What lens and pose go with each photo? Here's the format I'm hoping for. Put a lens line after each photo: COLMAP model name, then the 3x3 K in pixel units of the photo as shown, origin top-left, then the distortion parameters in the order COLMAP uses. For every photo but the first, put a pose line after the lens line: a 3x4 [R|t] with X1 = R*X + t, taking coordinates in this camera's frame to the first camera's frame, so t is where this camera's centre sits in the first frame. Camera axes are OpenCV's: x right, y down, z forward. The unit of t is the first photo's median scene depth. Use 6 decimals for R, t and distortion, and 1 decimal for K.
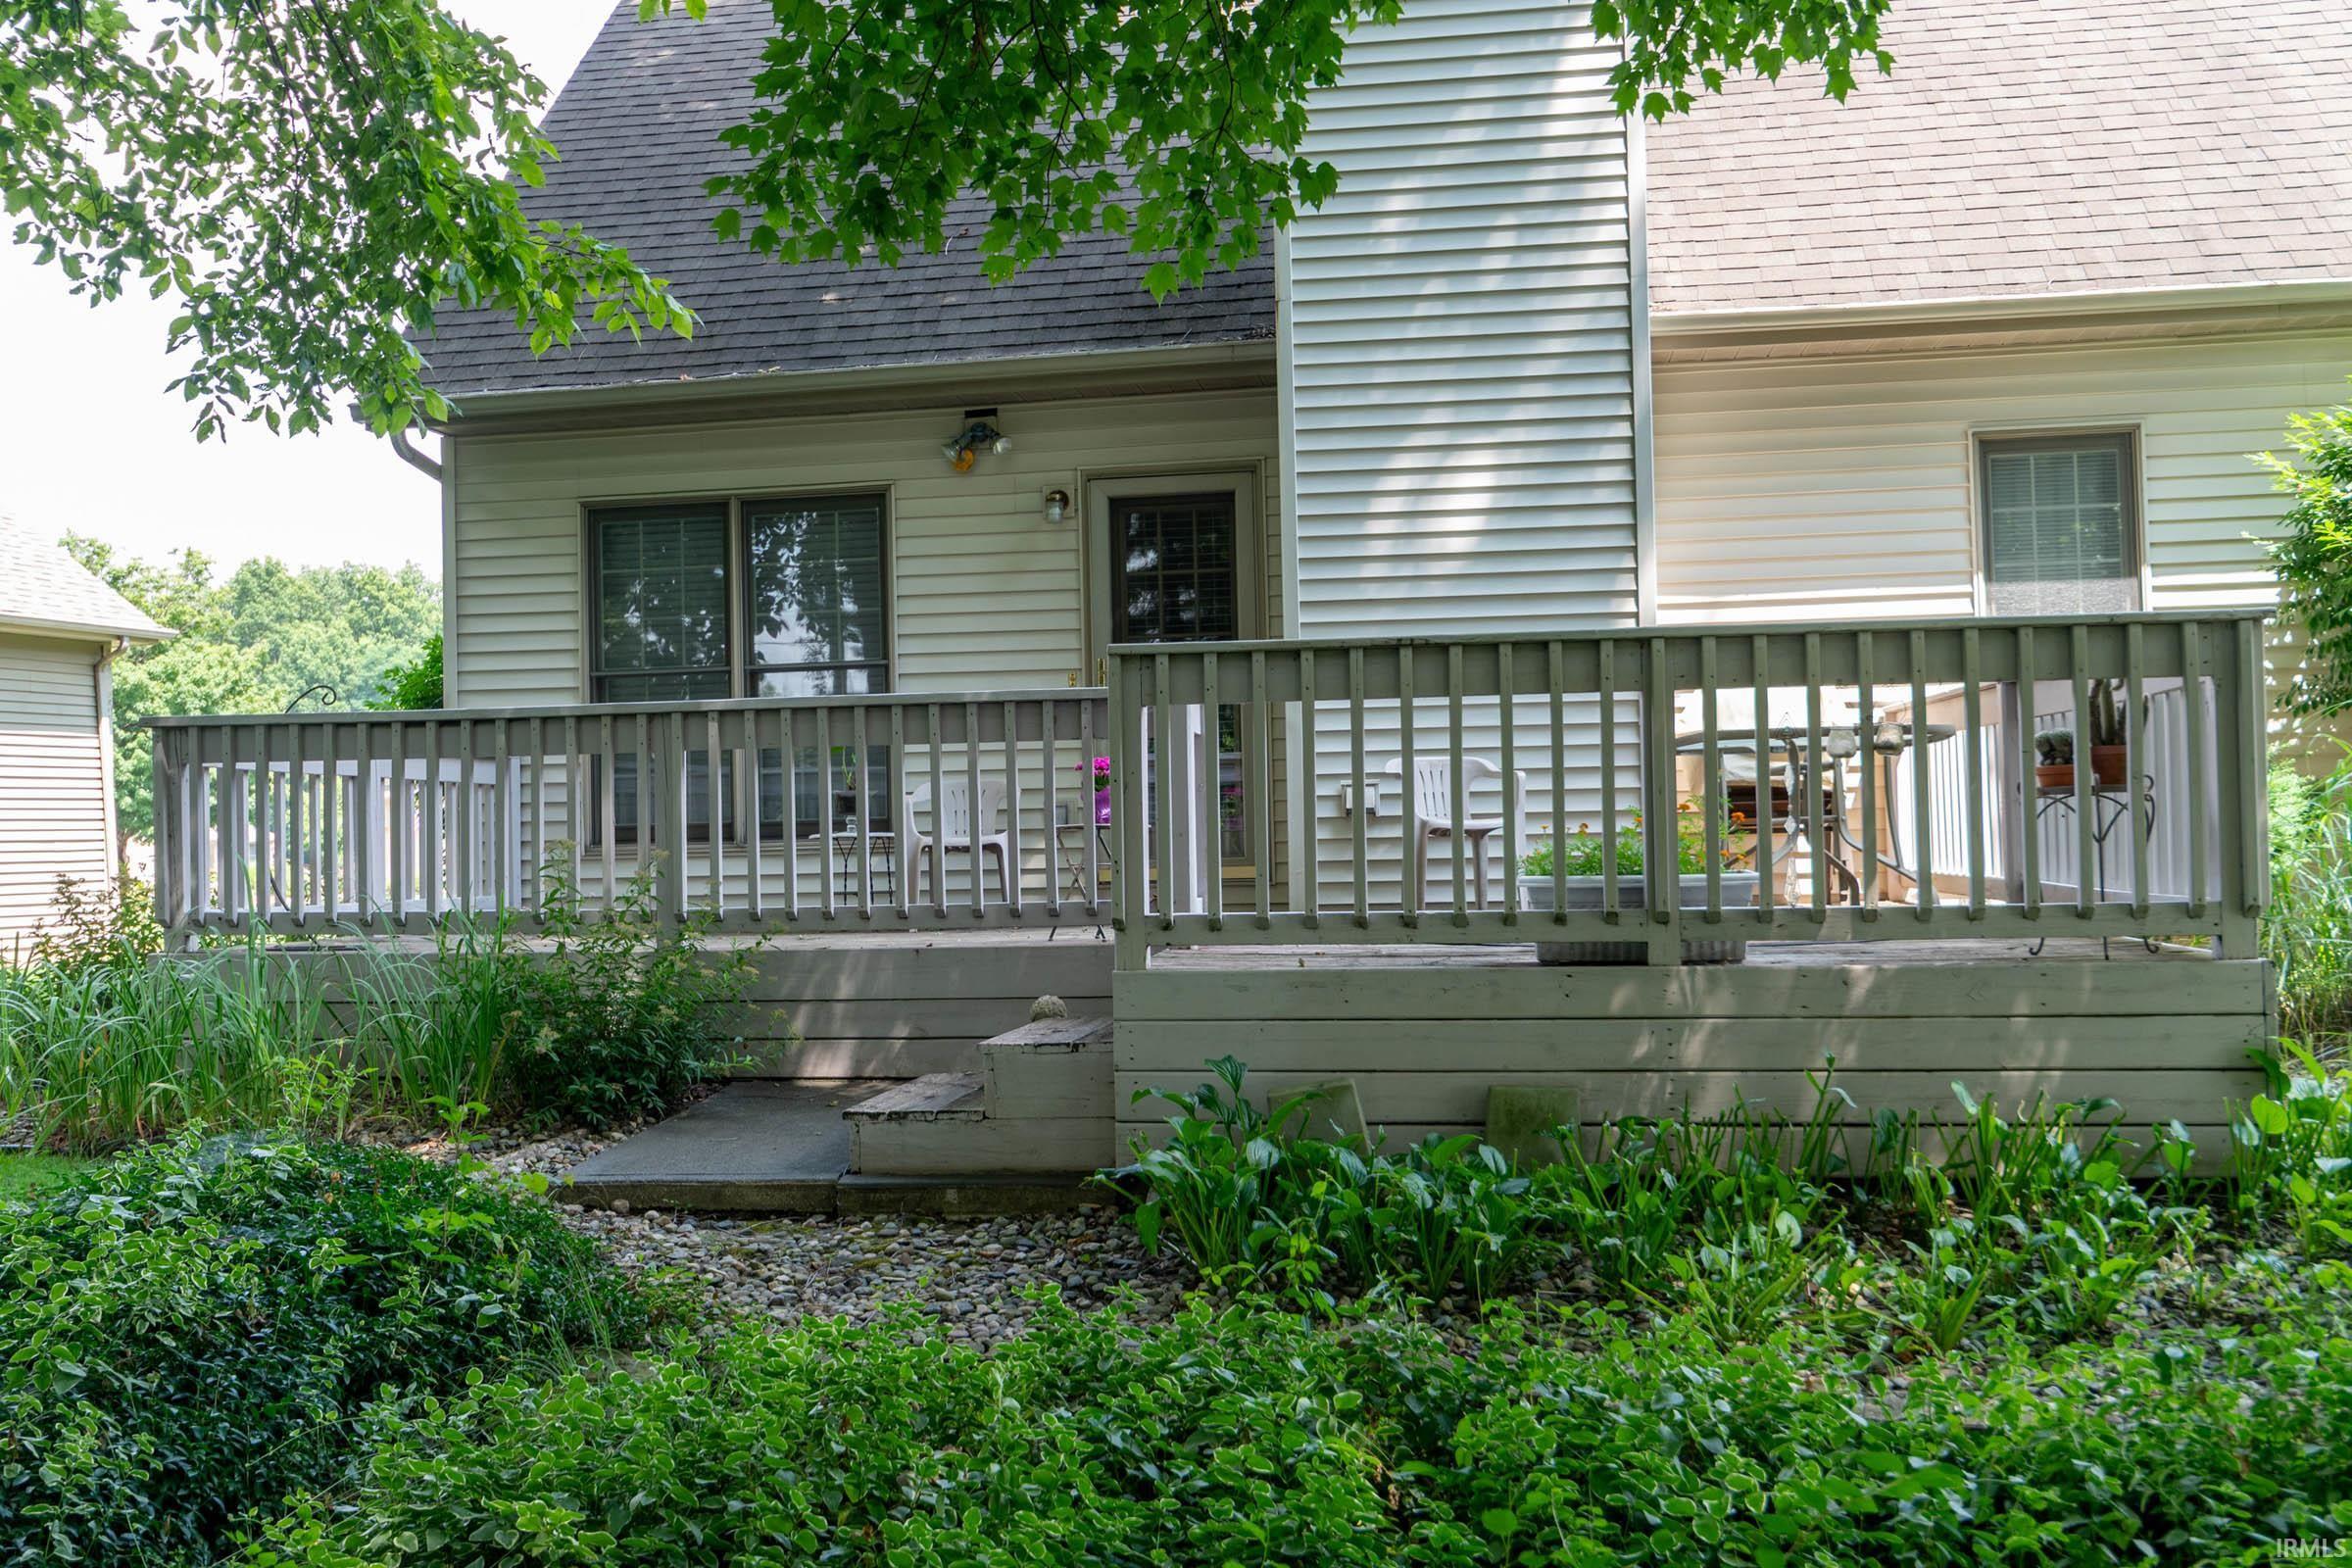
lens RADIAL K [[1999.7, 0, 1198.8], [0, 1999.7, 788.7], [0, 0, 1]] dist [-0.030632, 0.053075]
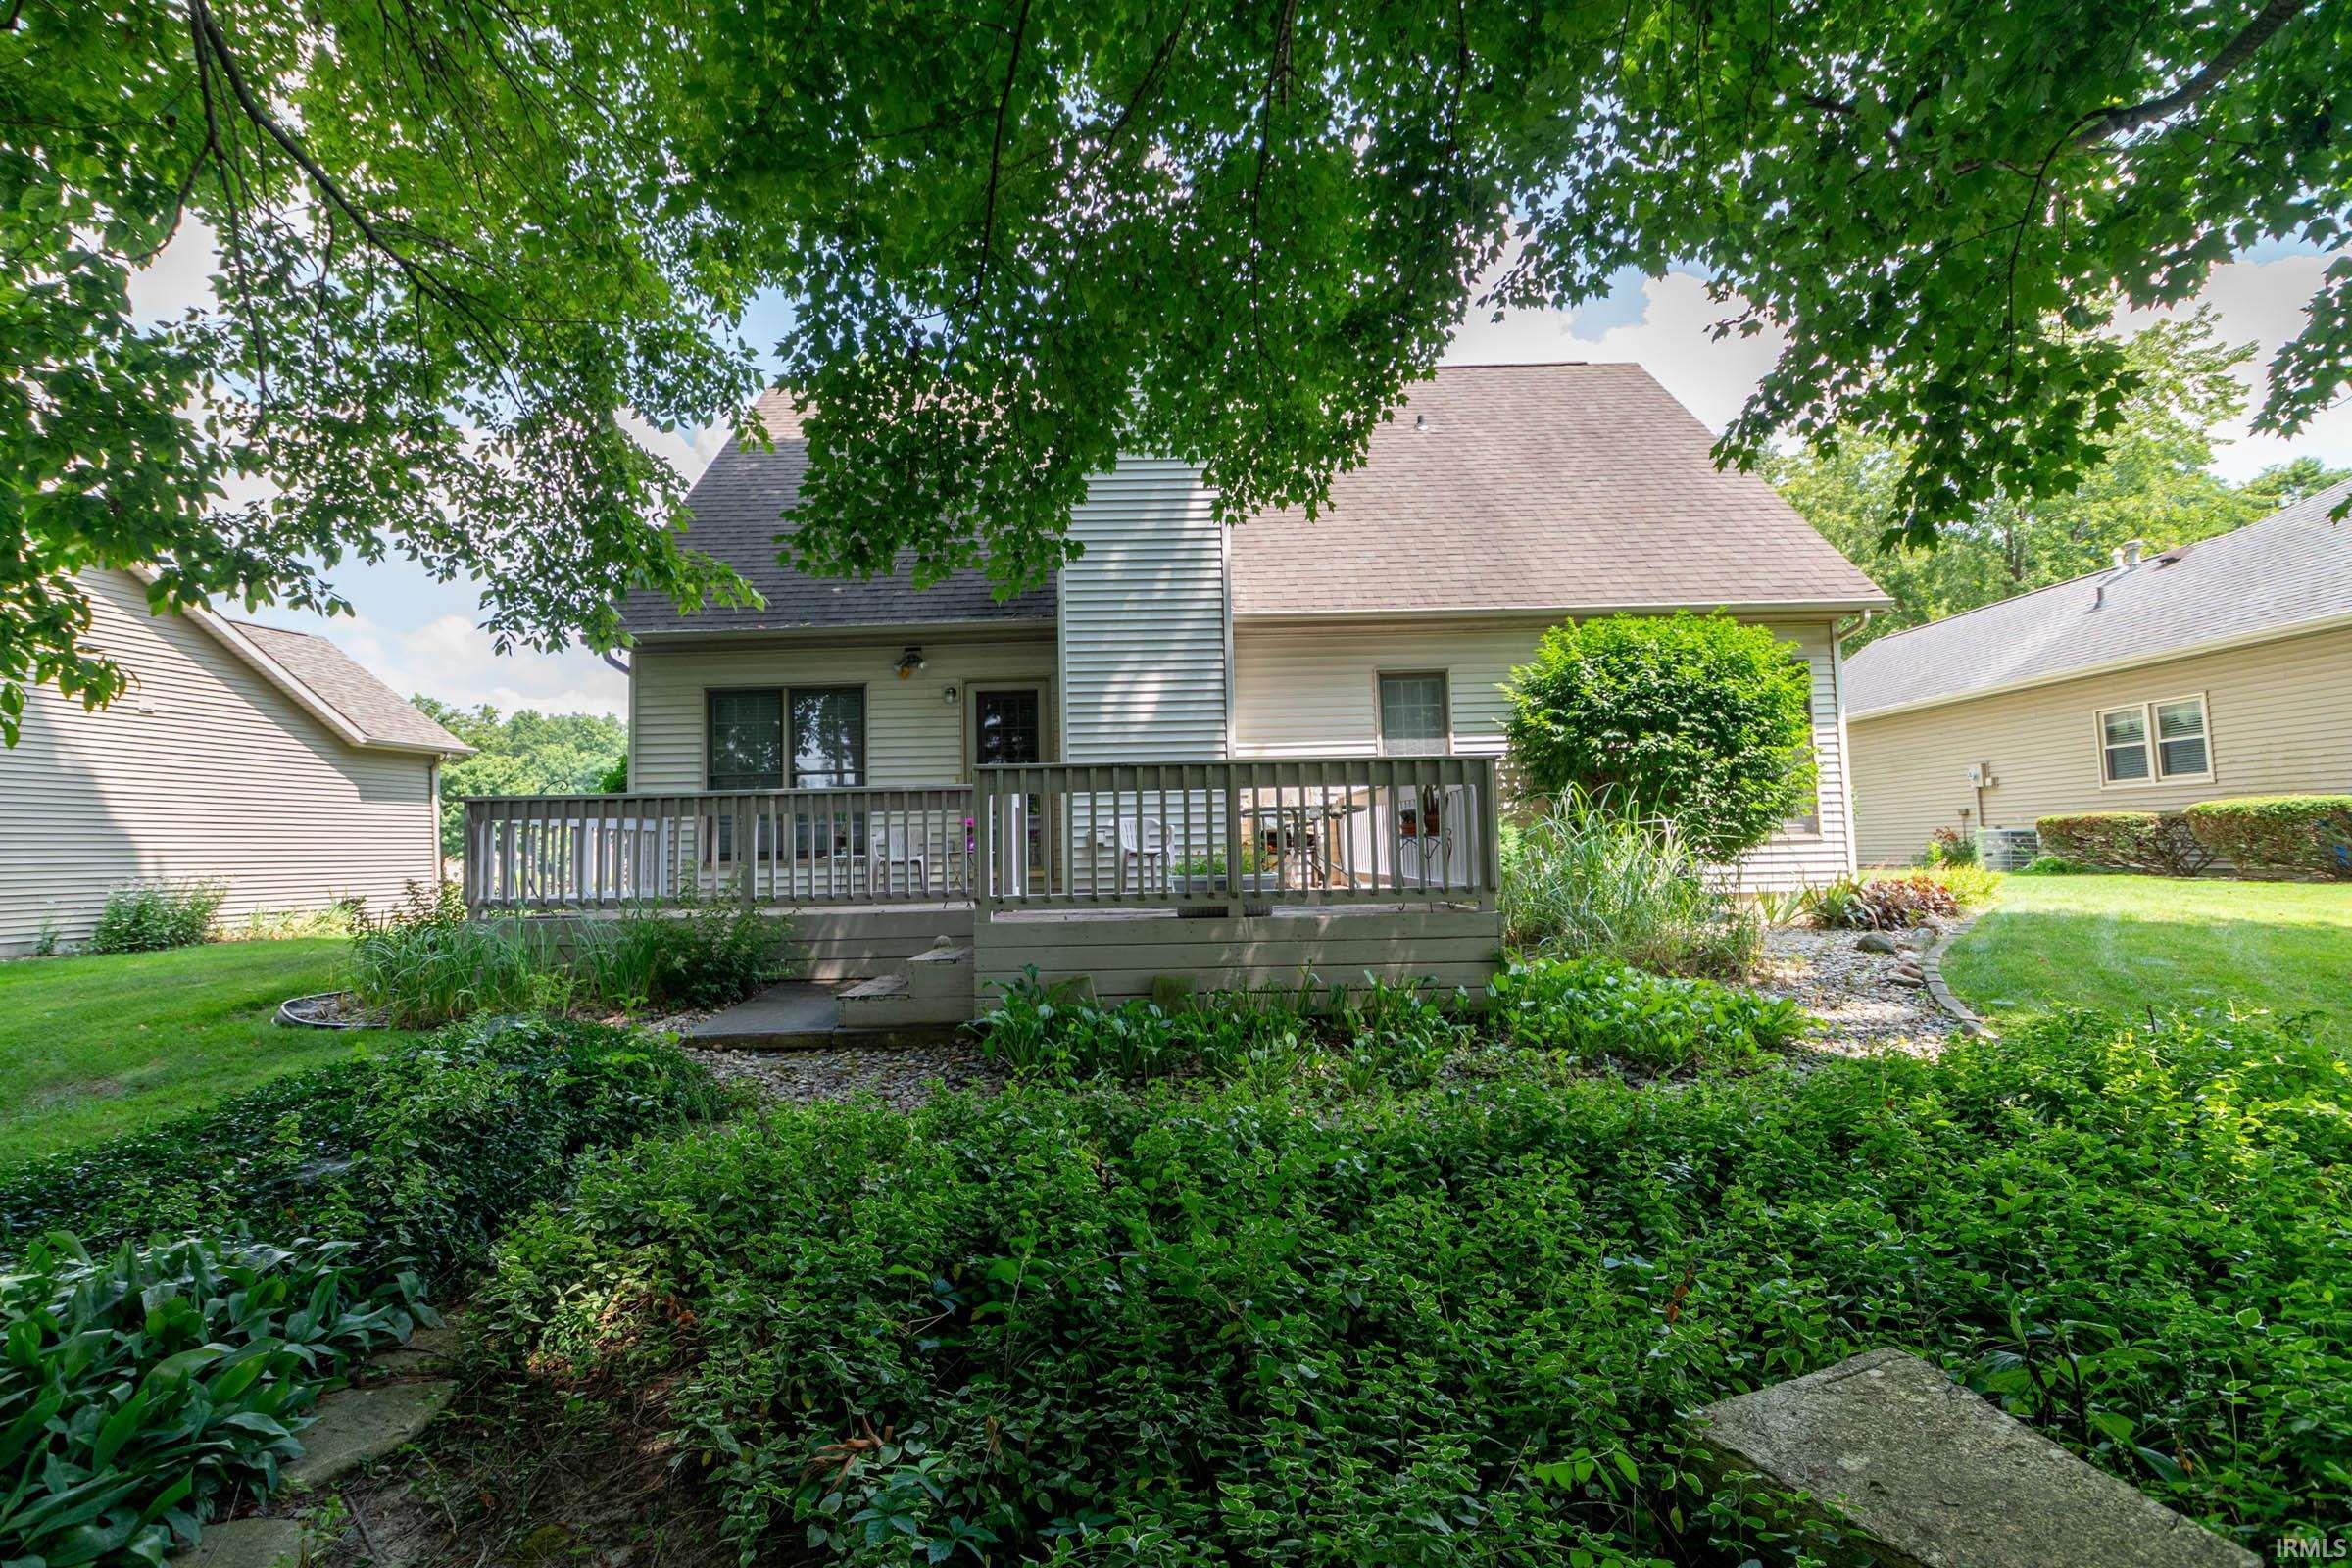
lens RADIAL K [[1007.7, 0, 1183.3], [0, 1007.7, 774.9], [0, 0, 1]] dist [0.001100, -0.002413]
pose [[0.989523, 0.006530, 0.144226, 0.020128], [0.000085, 0.998950, -0.045815, -0.014147], [-0.144374, 0.045348, 0.988484, -0.064946]]
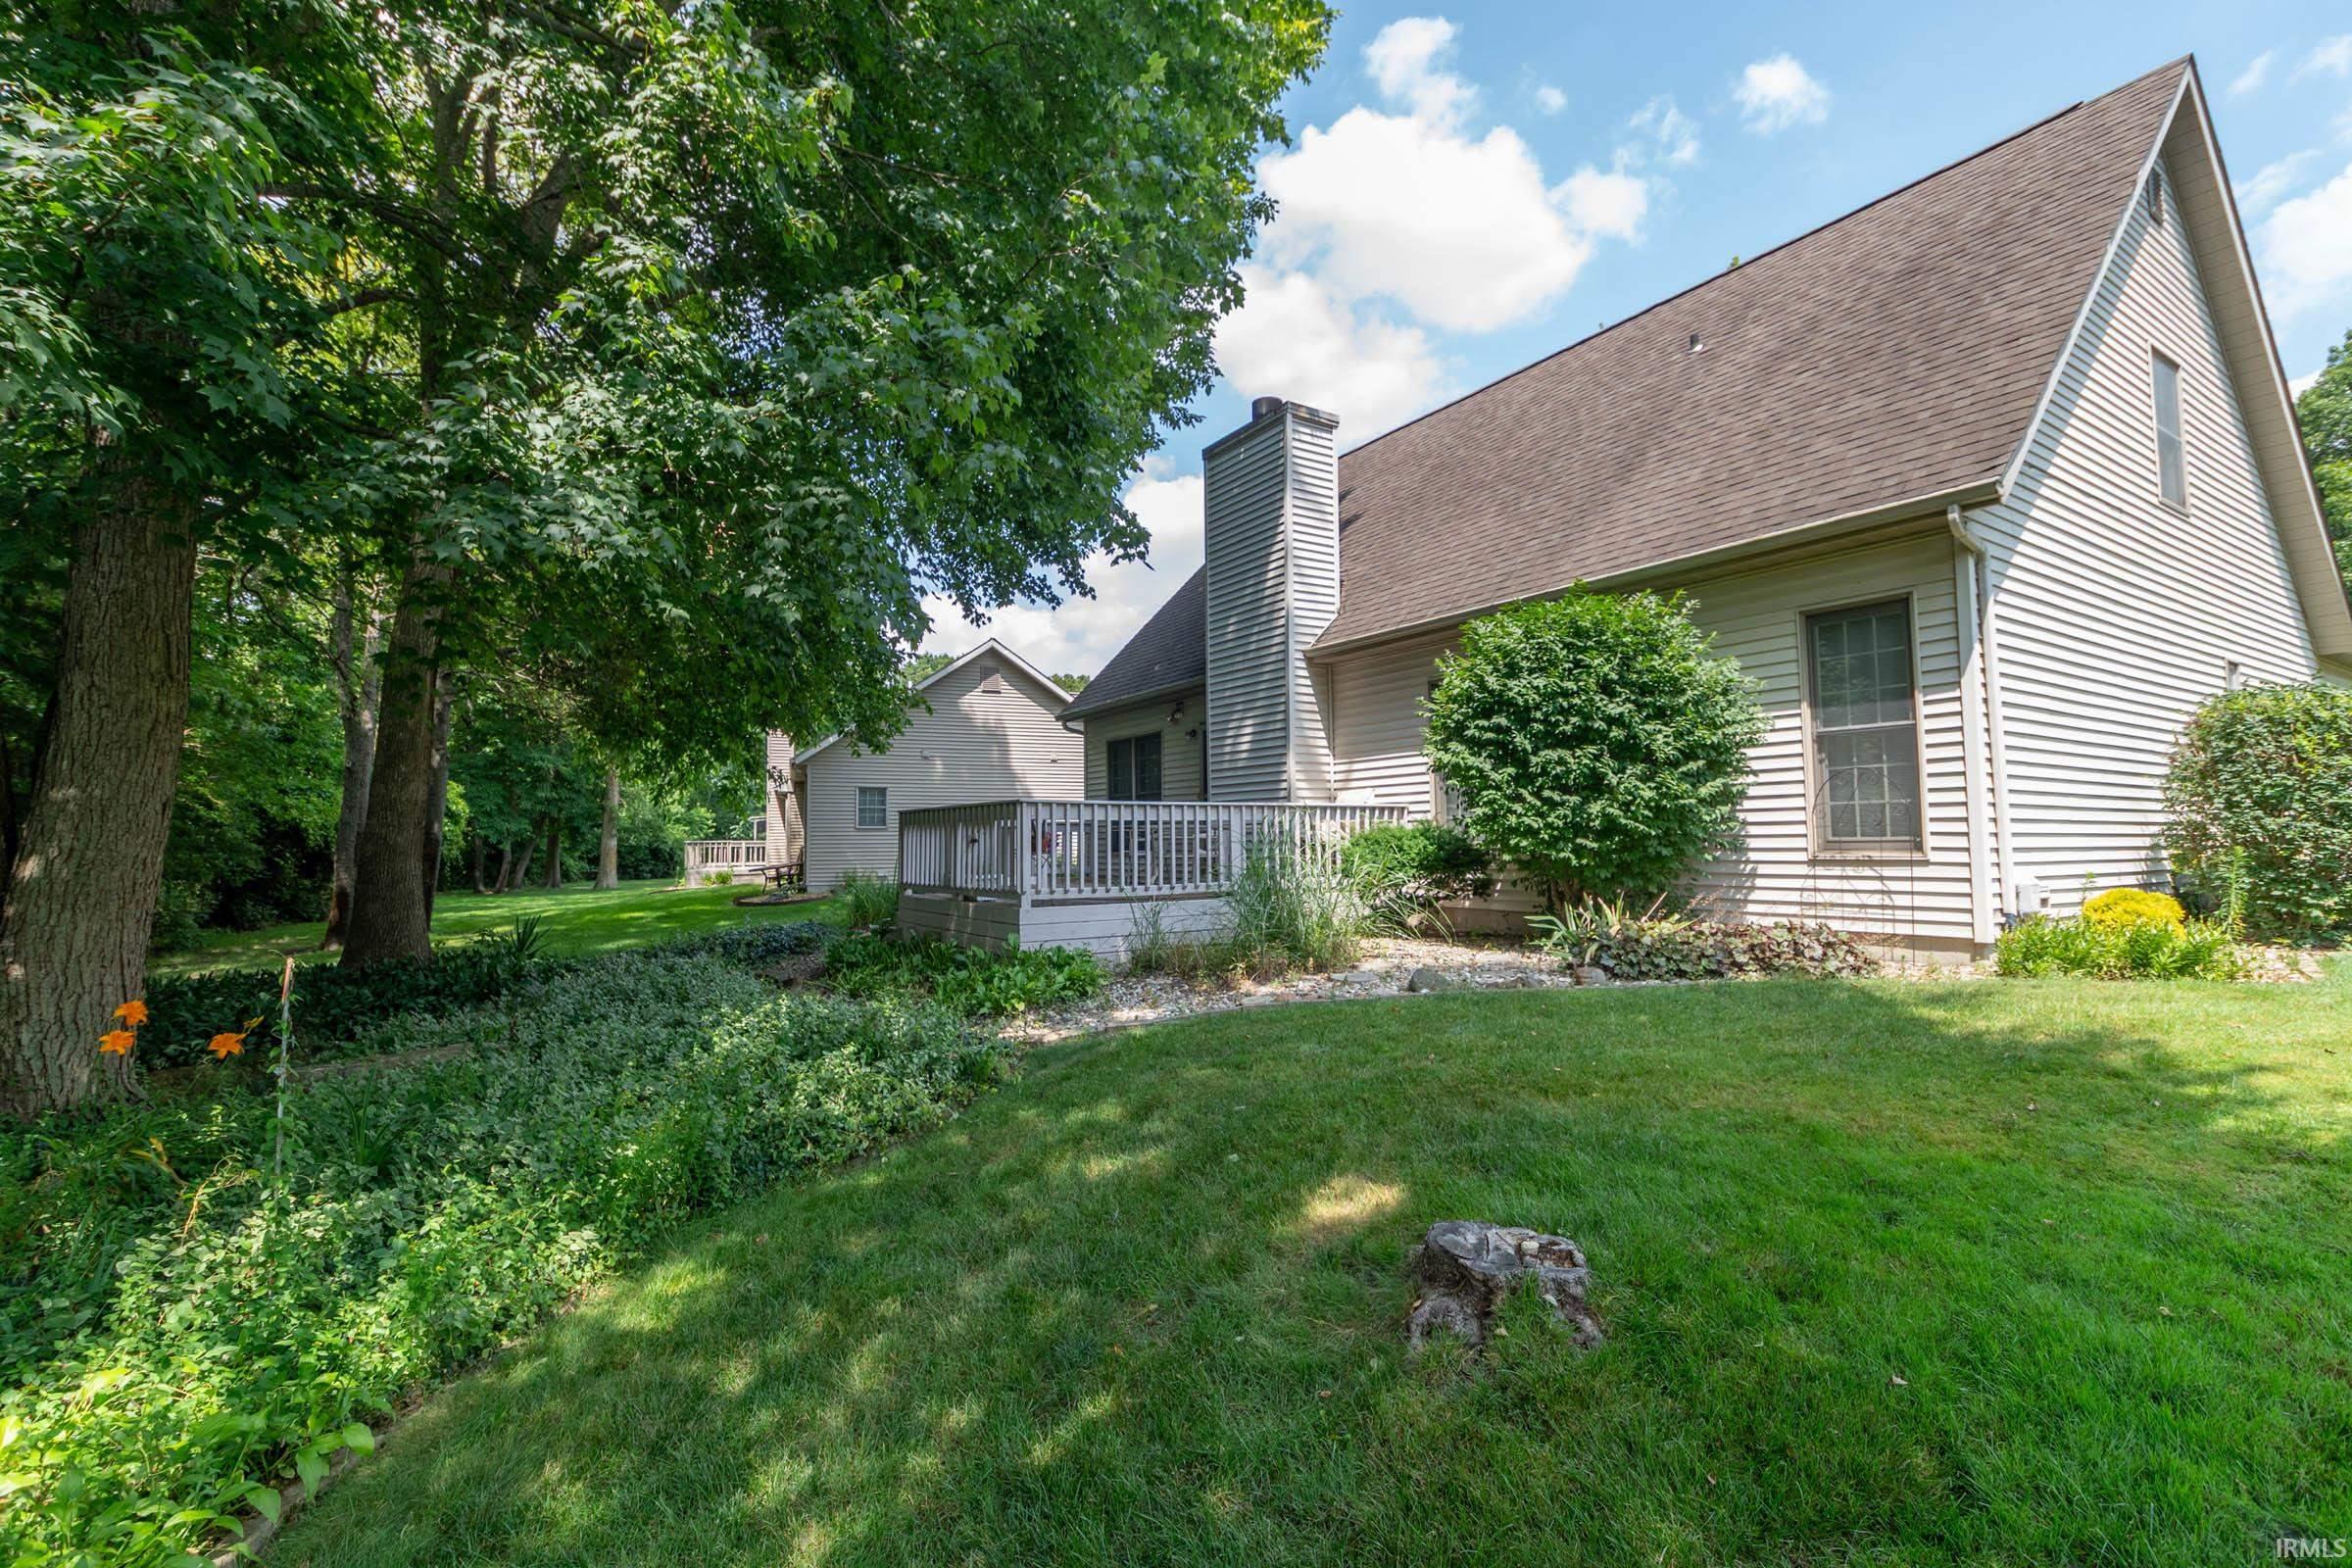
lens RADIAL K [[1007.7, 0, 1171.8], [0, 1007.7, 780.3], [0, 0, 1]] dist [0.001100, -0.002413]
pose [[0.645153, -0.029378, -0.763489, 1.214677], [0.017203, 0.999566, -0.023926, -0.047909], [0.763860, 0.002301, 0.645378, 0.050348]]
